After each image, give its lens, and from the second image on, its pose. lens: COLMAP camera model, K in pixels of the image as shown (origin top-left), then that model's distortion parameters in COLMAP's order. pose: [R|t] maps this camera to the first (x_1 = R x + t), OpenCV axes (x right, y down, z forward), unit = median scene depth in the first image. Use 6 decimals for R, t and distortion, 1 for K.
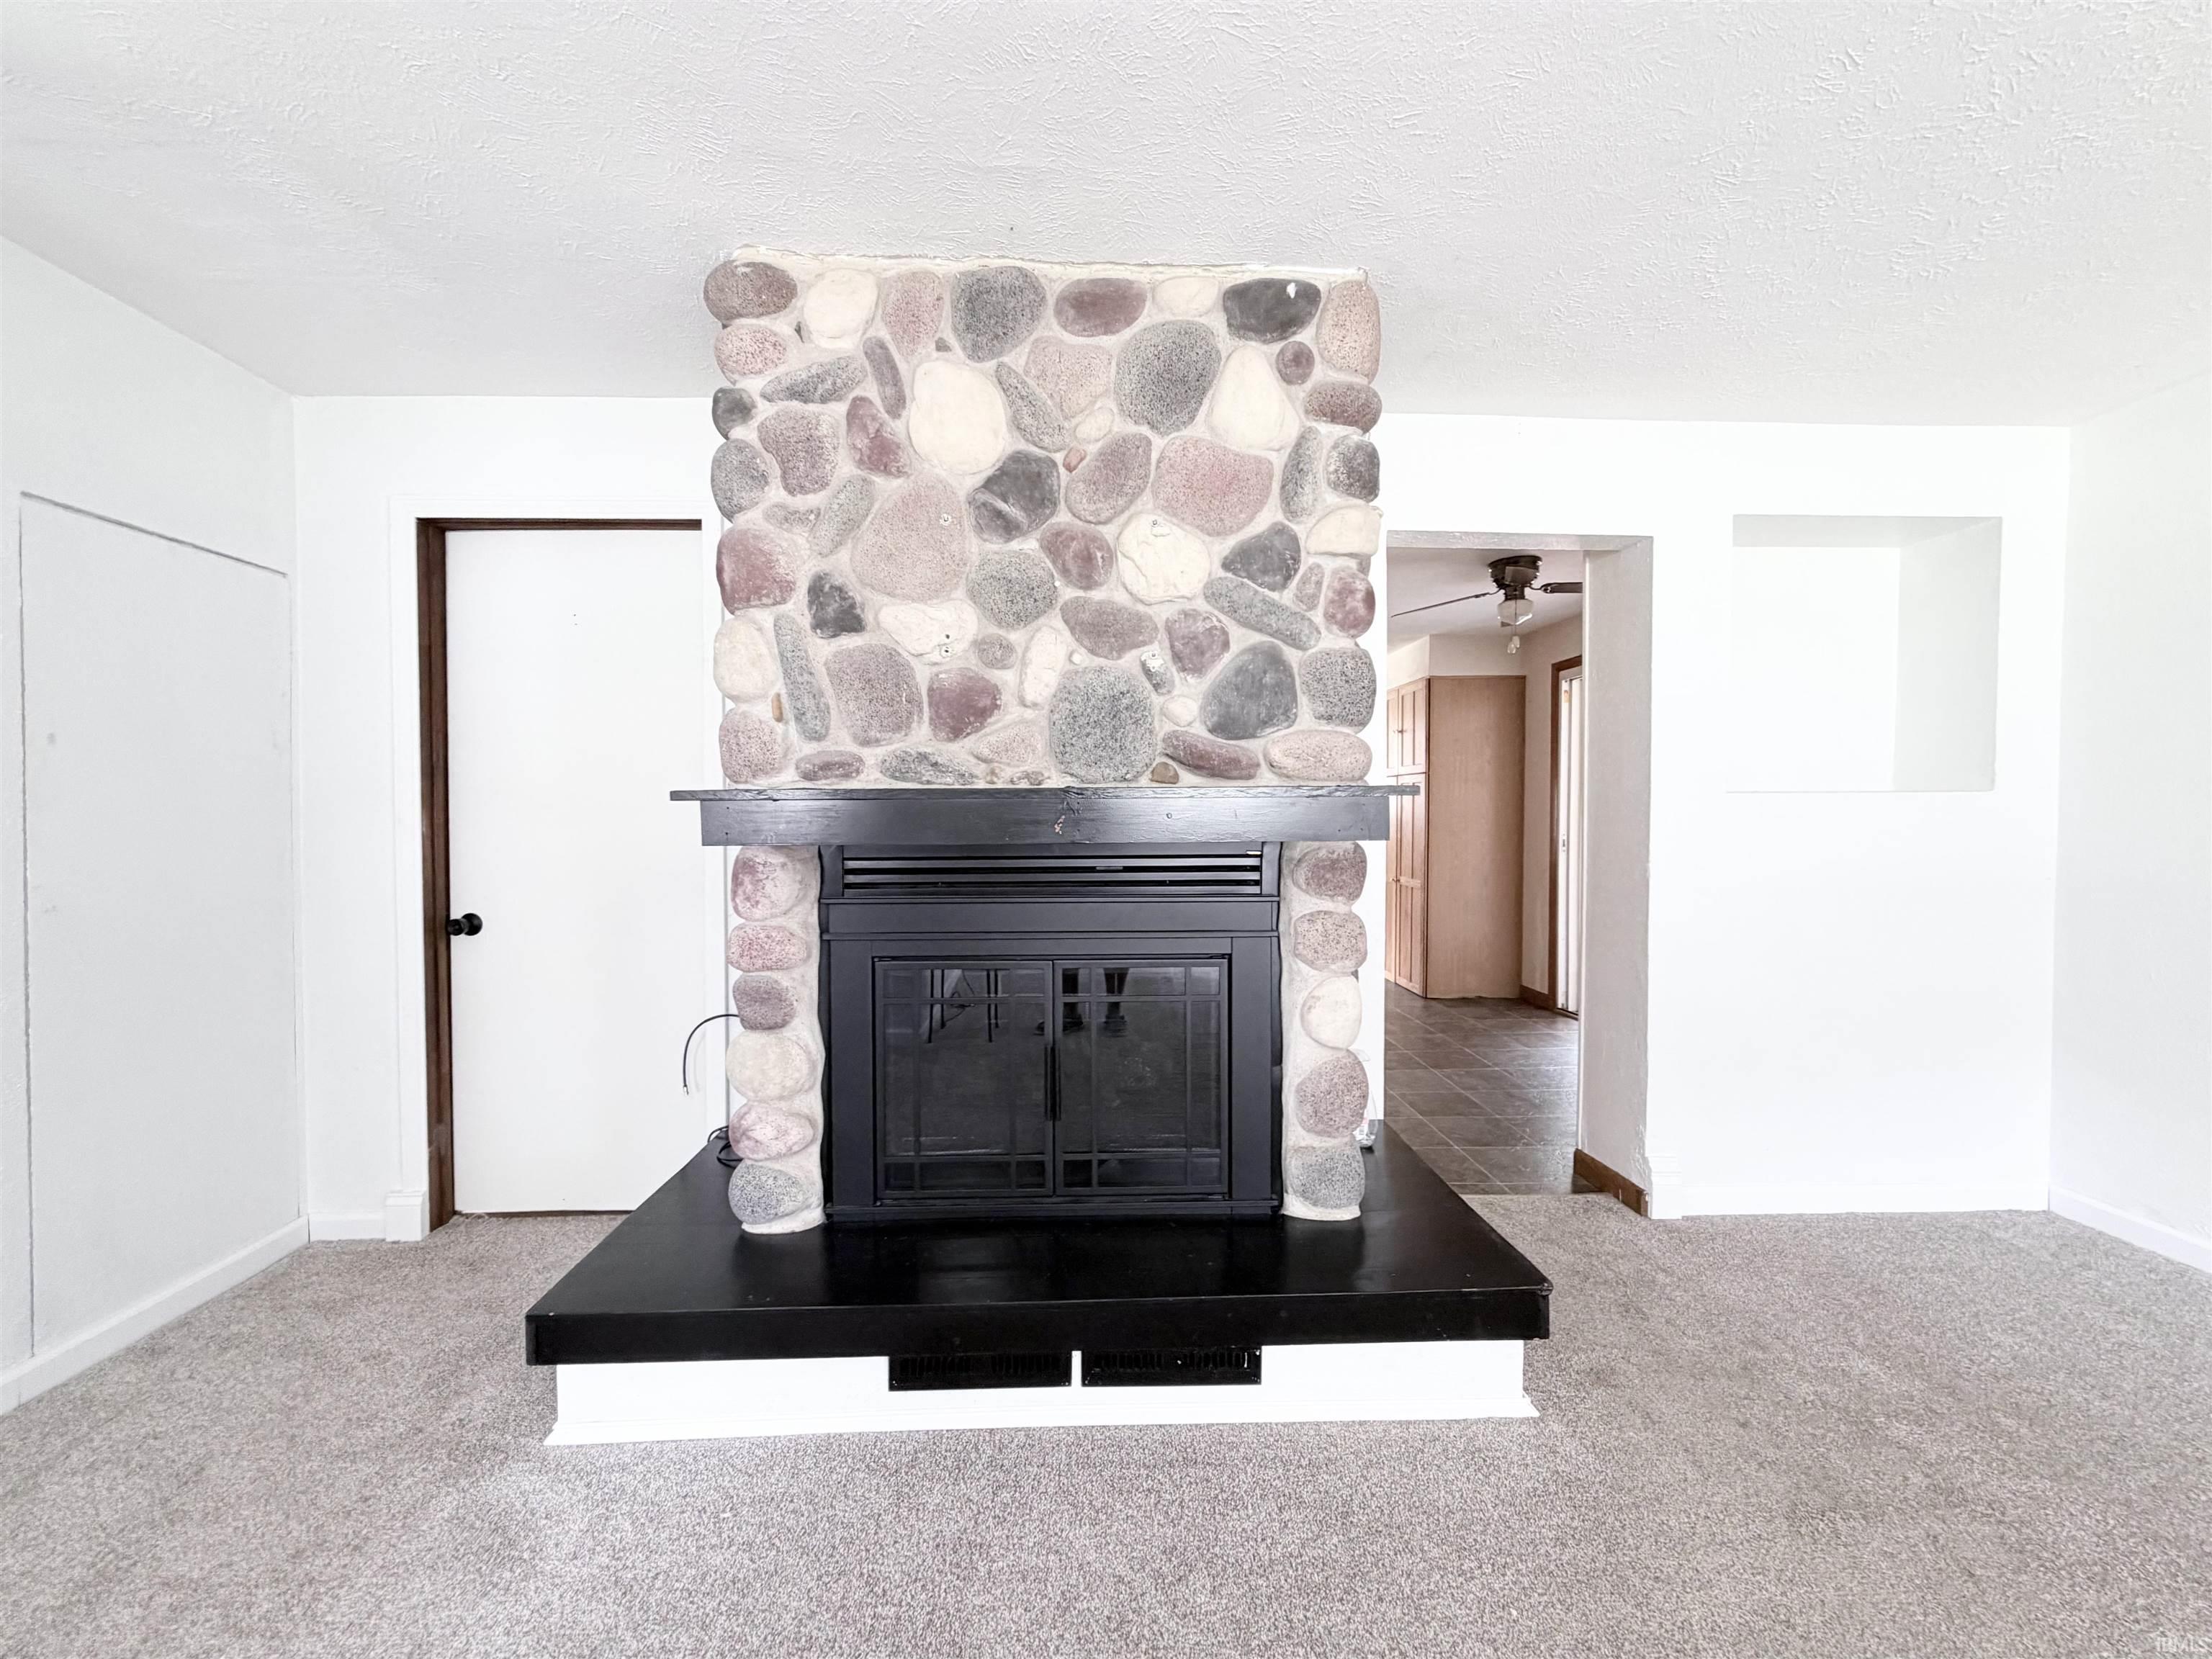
lens RADIAL K [[879.5, 0, 1105.6], [0, 879.5, 824.3], [0, 0, 1]] dist [-0.000853, 0.000413]
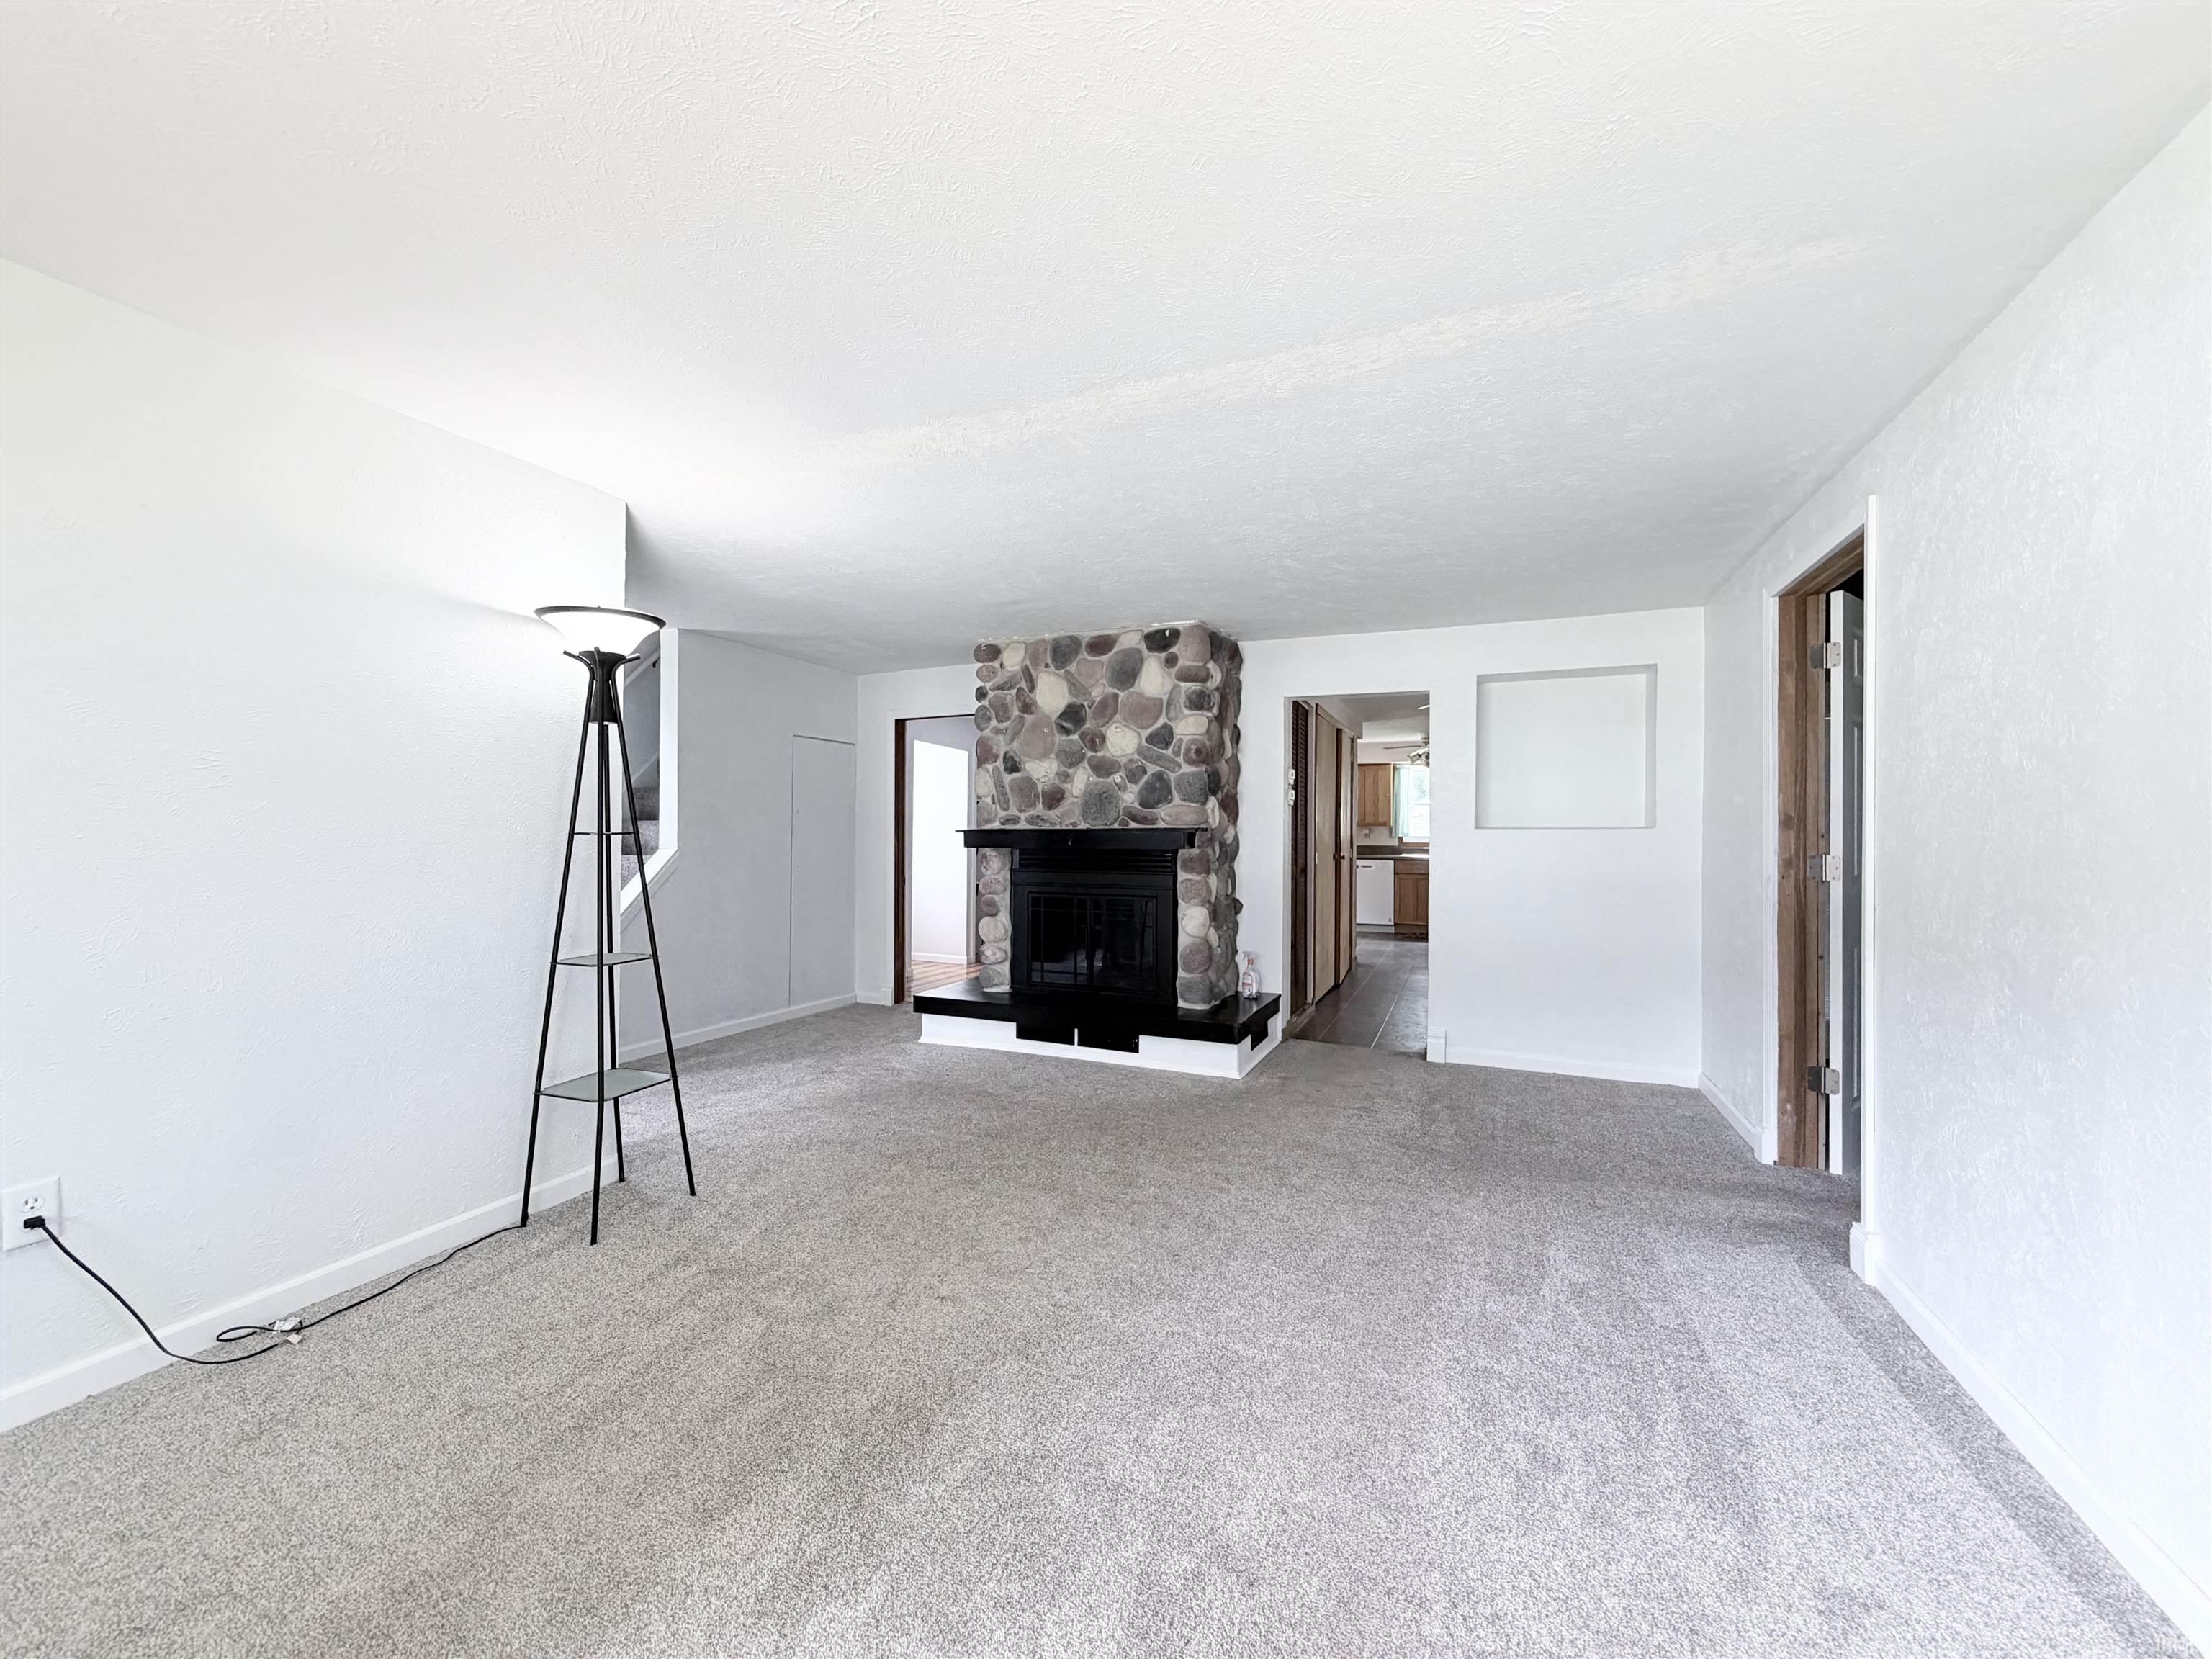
lens RADIAL K [[879.5, 0, 1103.2], [0, 879.5, 831.8], [0, 0, 1]] dist [-0.000853, 0.000413]
pose [[0.901182, 0.004371, -0.433419, 1.141949], [-0.013217, 0.999761, -0.017400, 0.014425], [0.433240, 0.021409, 0.901024, -1.353329]]
